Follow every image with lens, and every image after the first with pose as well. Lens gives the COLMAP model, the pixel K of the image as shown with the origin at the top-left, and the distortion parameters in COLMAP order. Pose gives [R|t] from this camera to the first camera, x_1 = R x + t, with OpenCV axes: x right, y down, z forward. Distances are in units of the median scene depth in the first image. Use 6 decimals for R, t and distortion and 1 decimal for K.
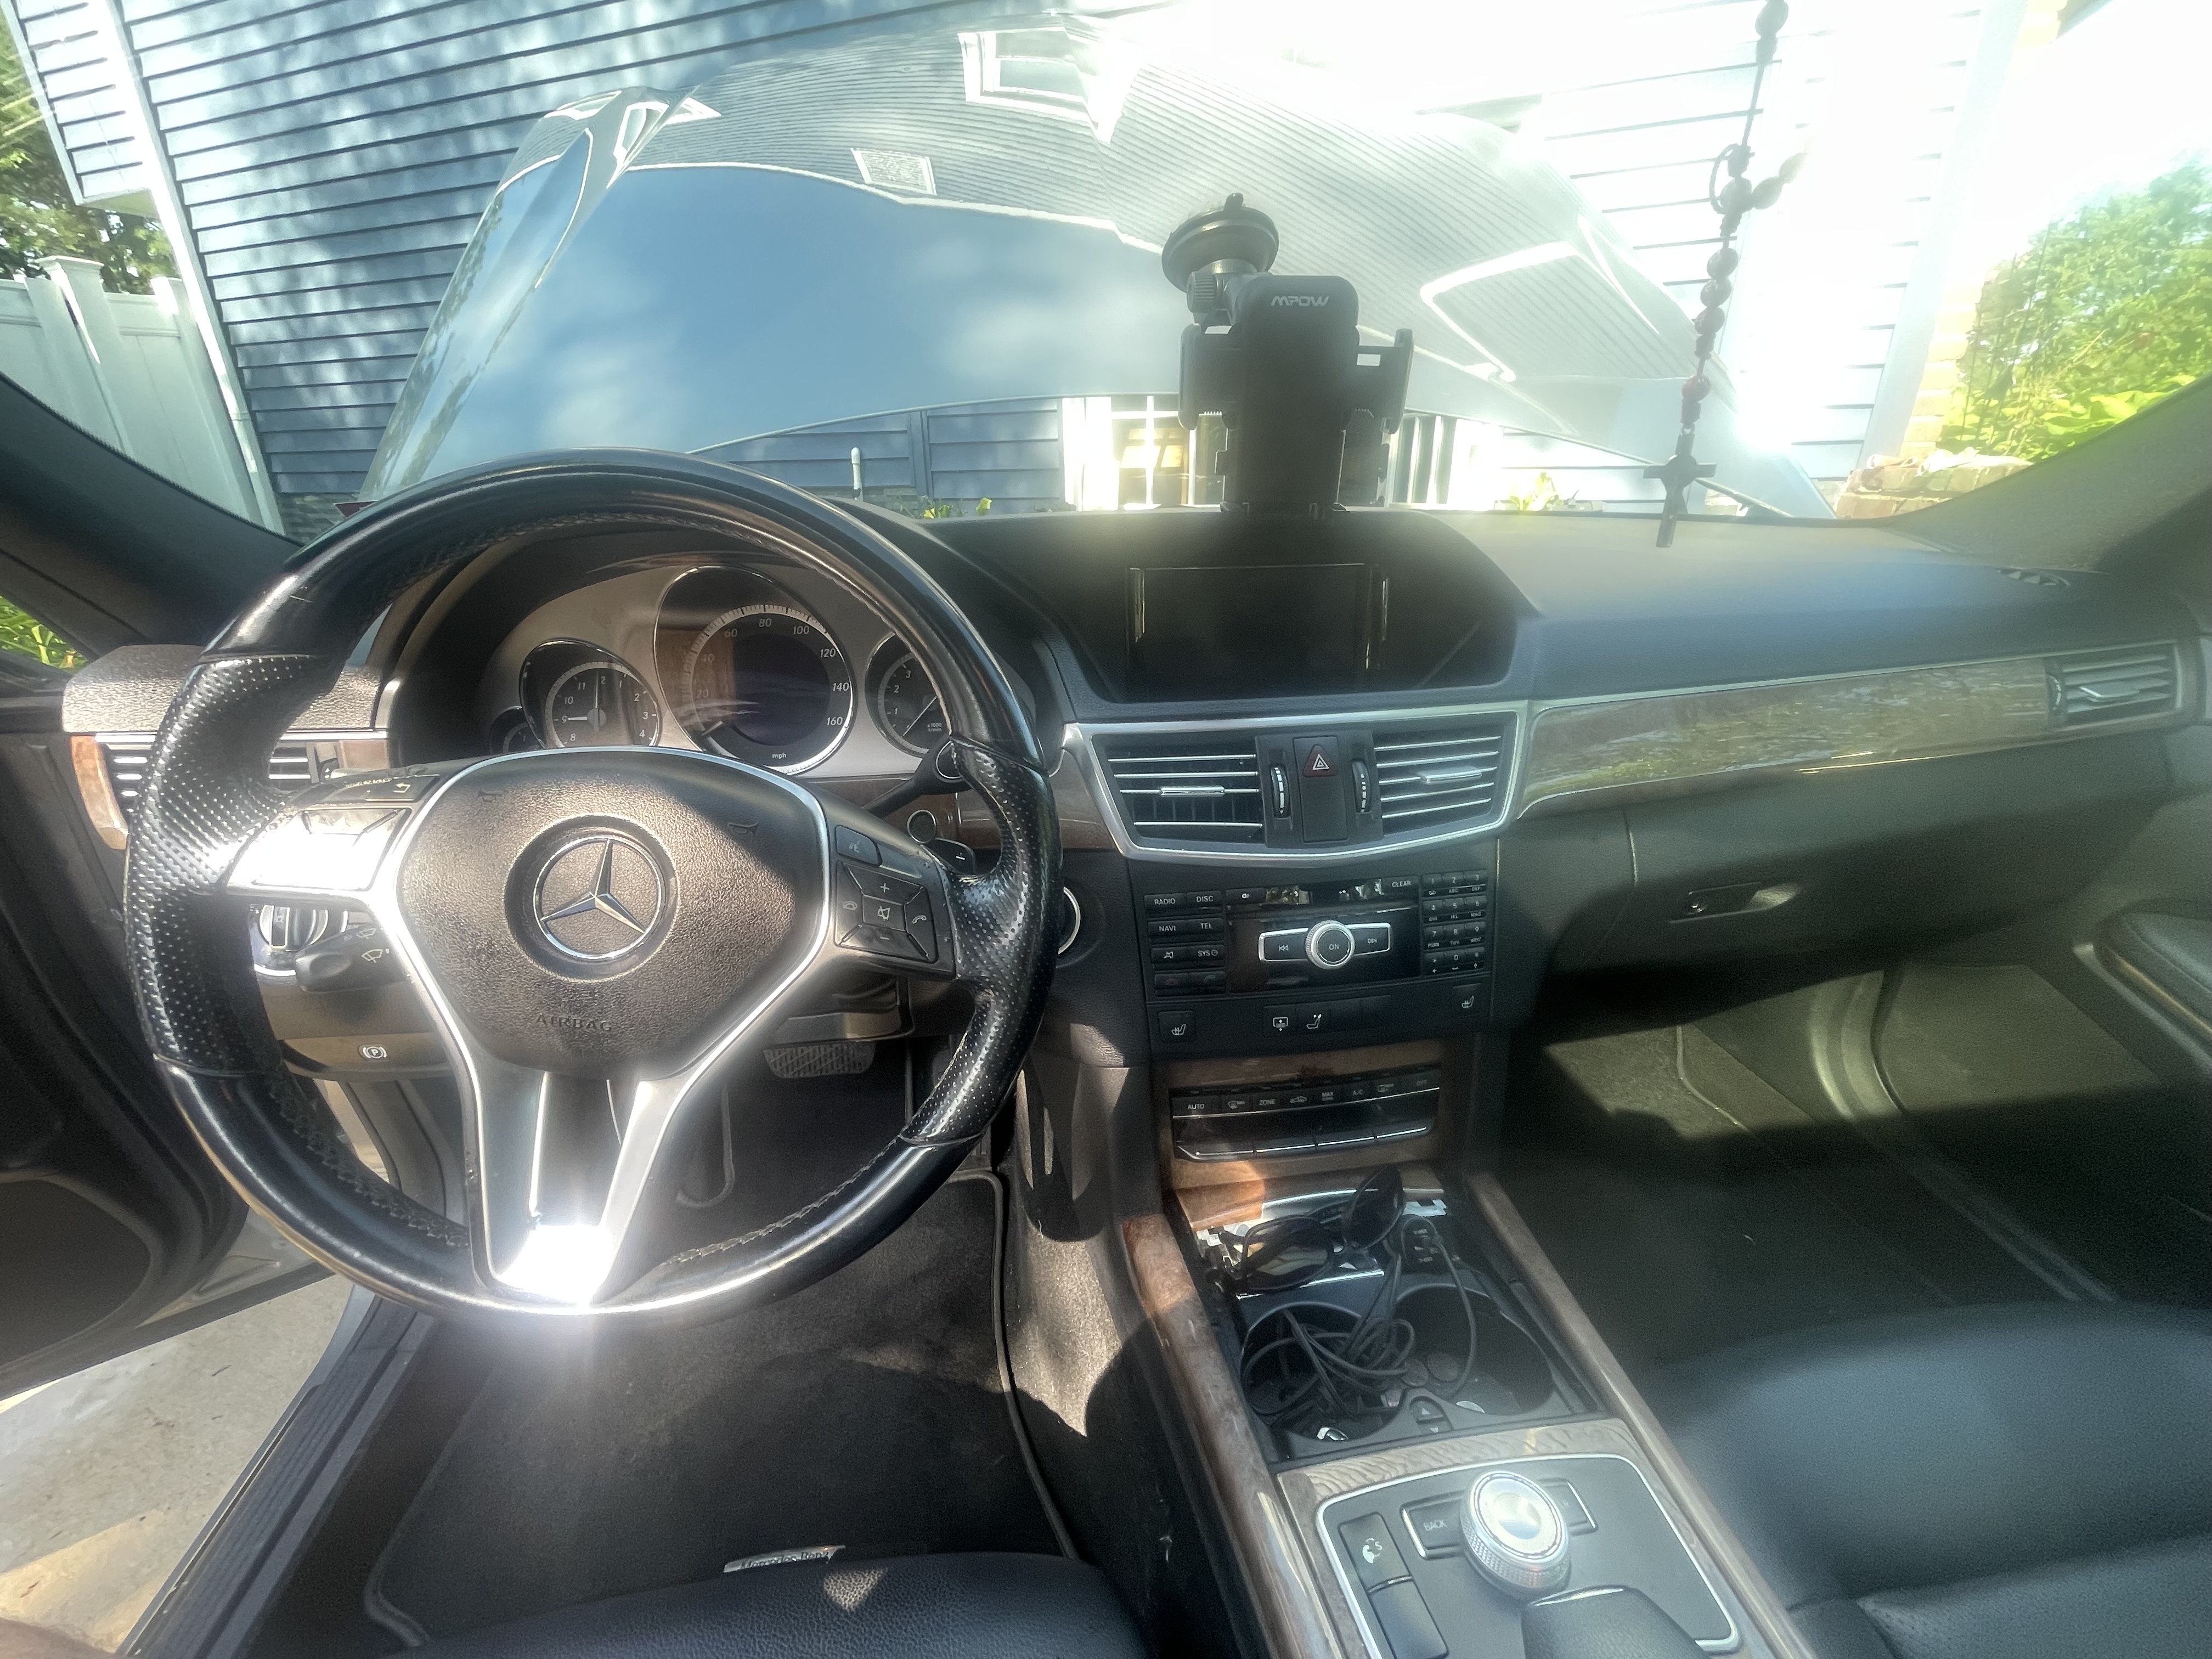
lens RADIAL K [[901.0, 0, 1104.6], [0, 901.0, 824.8], [0, 0, 1]] dist [0.004881, -0.002717]
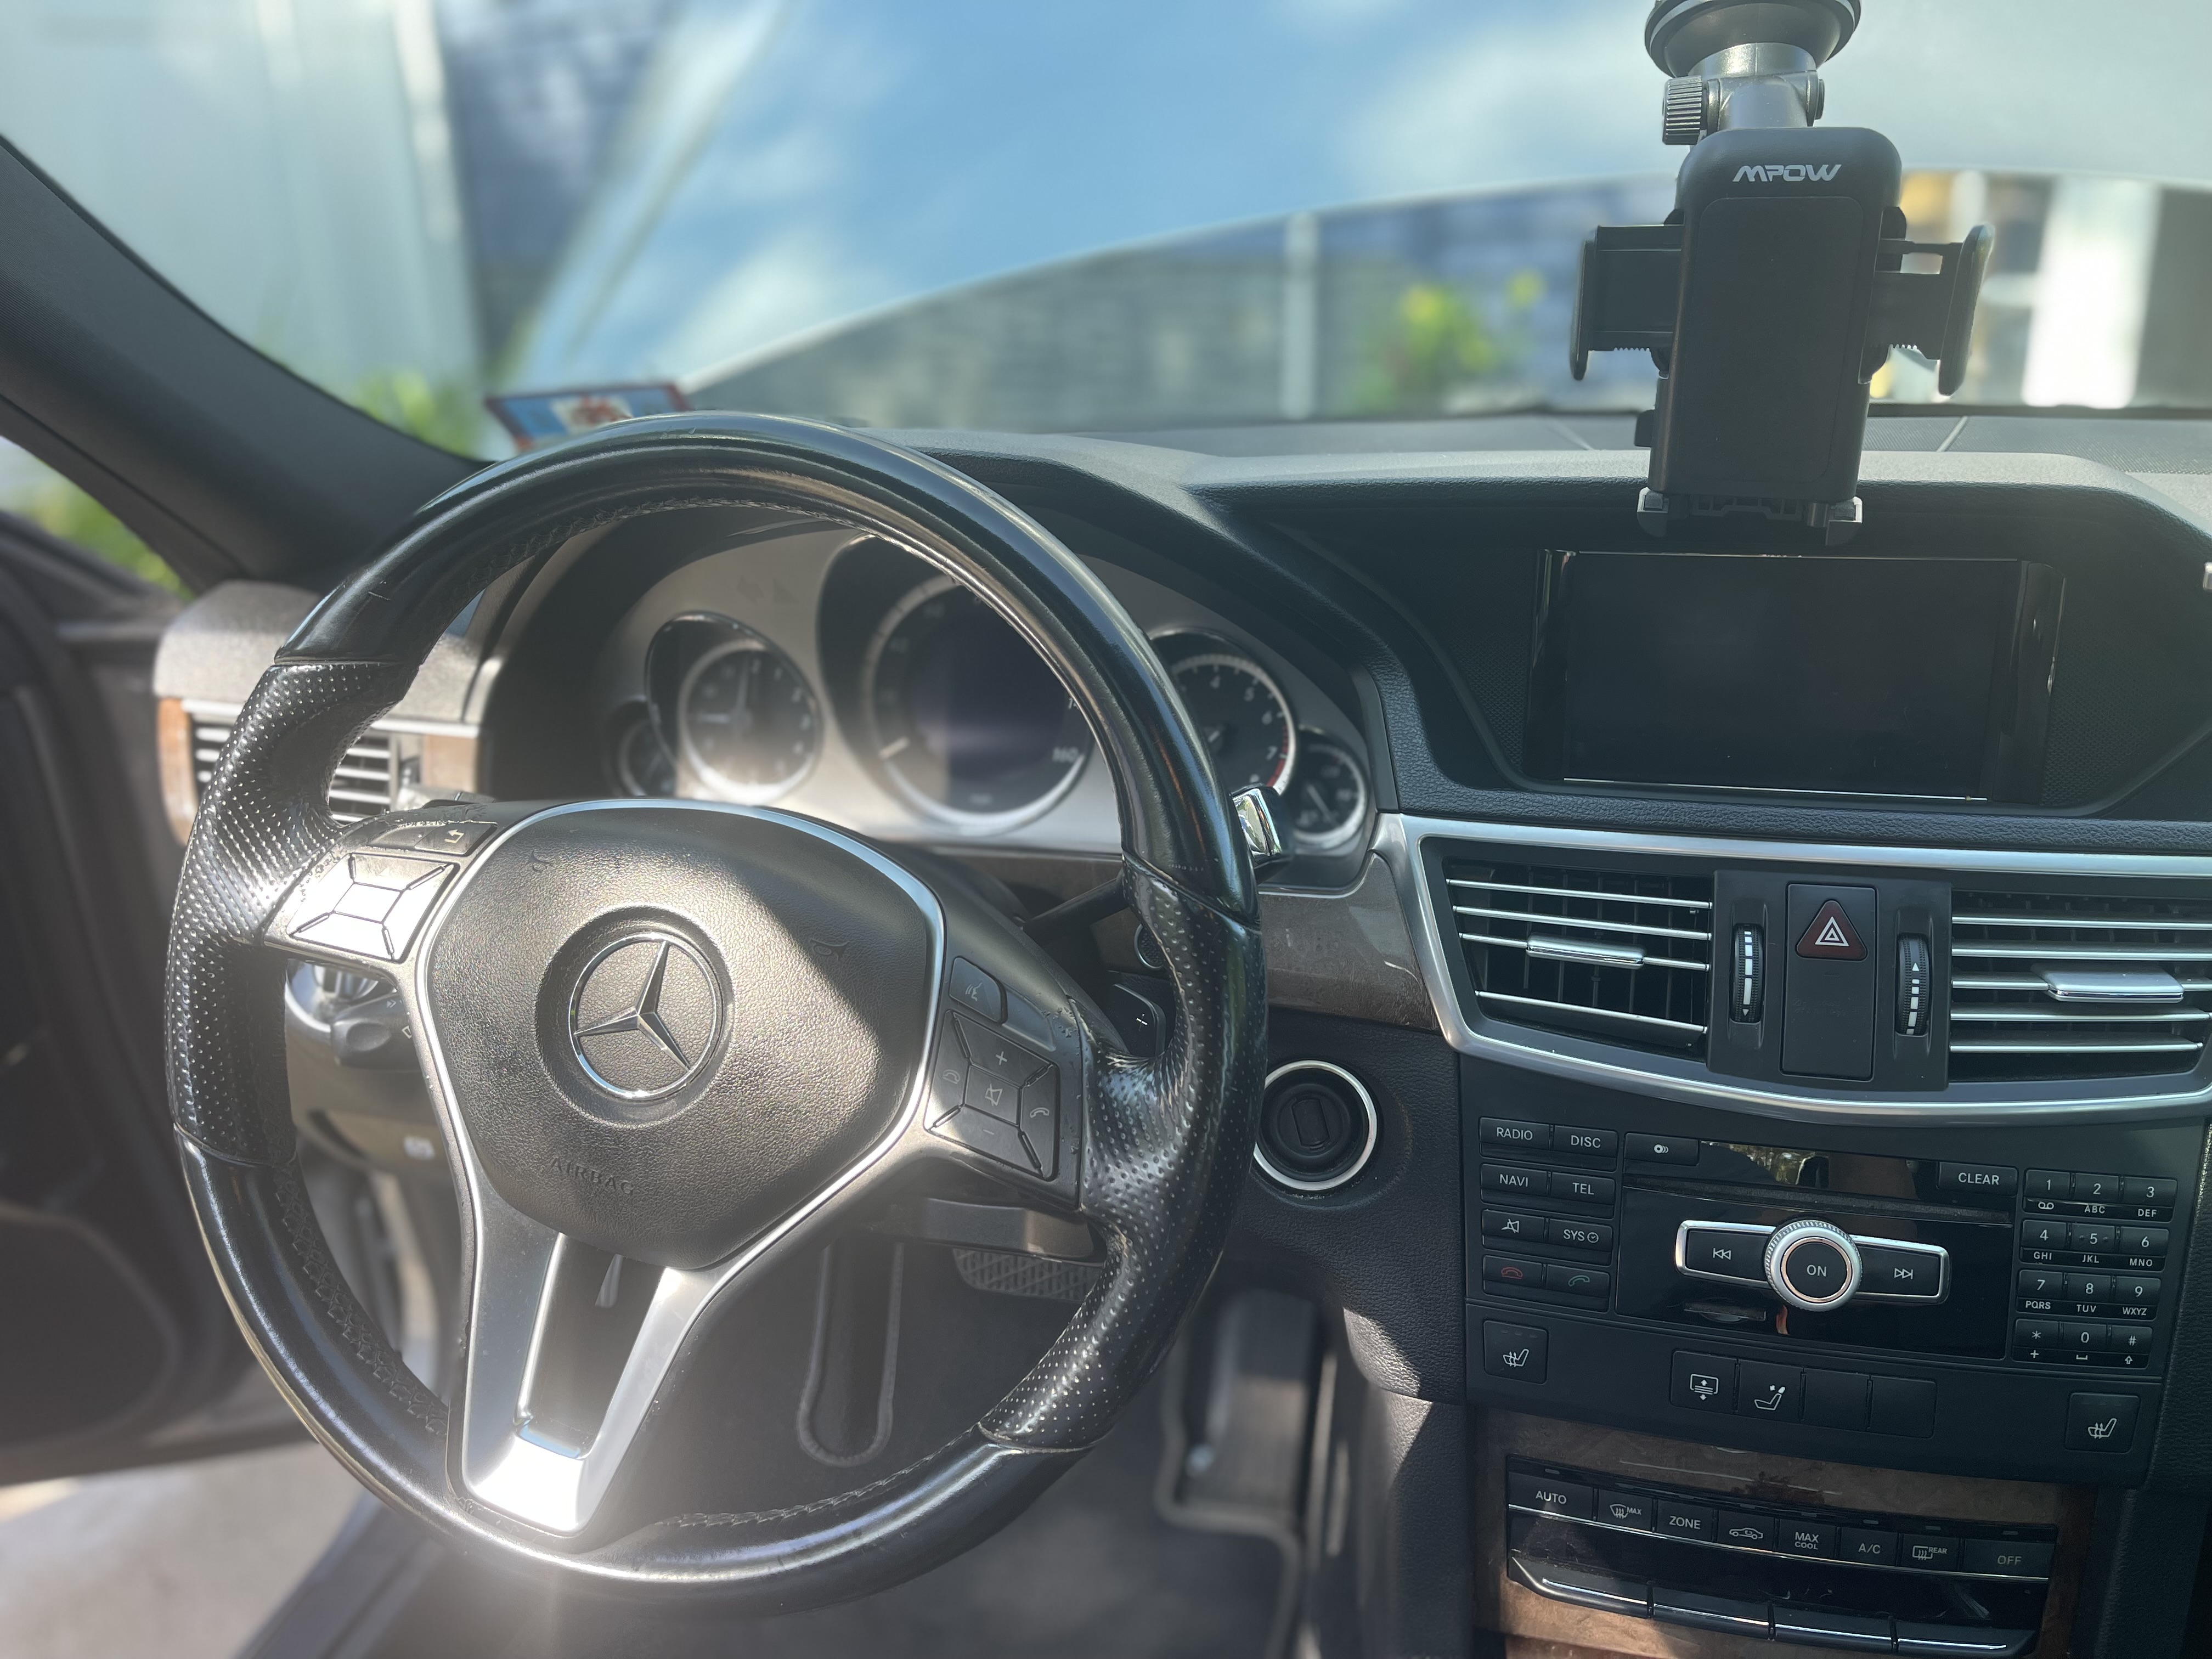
lens RADIAL K [[1689.8, 0, 1106.0], [0, 1689.8, 829.5], [0, 0, 1]] dist [0.072061, -0.108396]
pose [[0.931119, 0.112945, -0.346785, 0.197255], [-0.120277, 0.992740, 0.000383, -0.086495], [0.344311, 0.041354, 0.937944, -0.147936]]
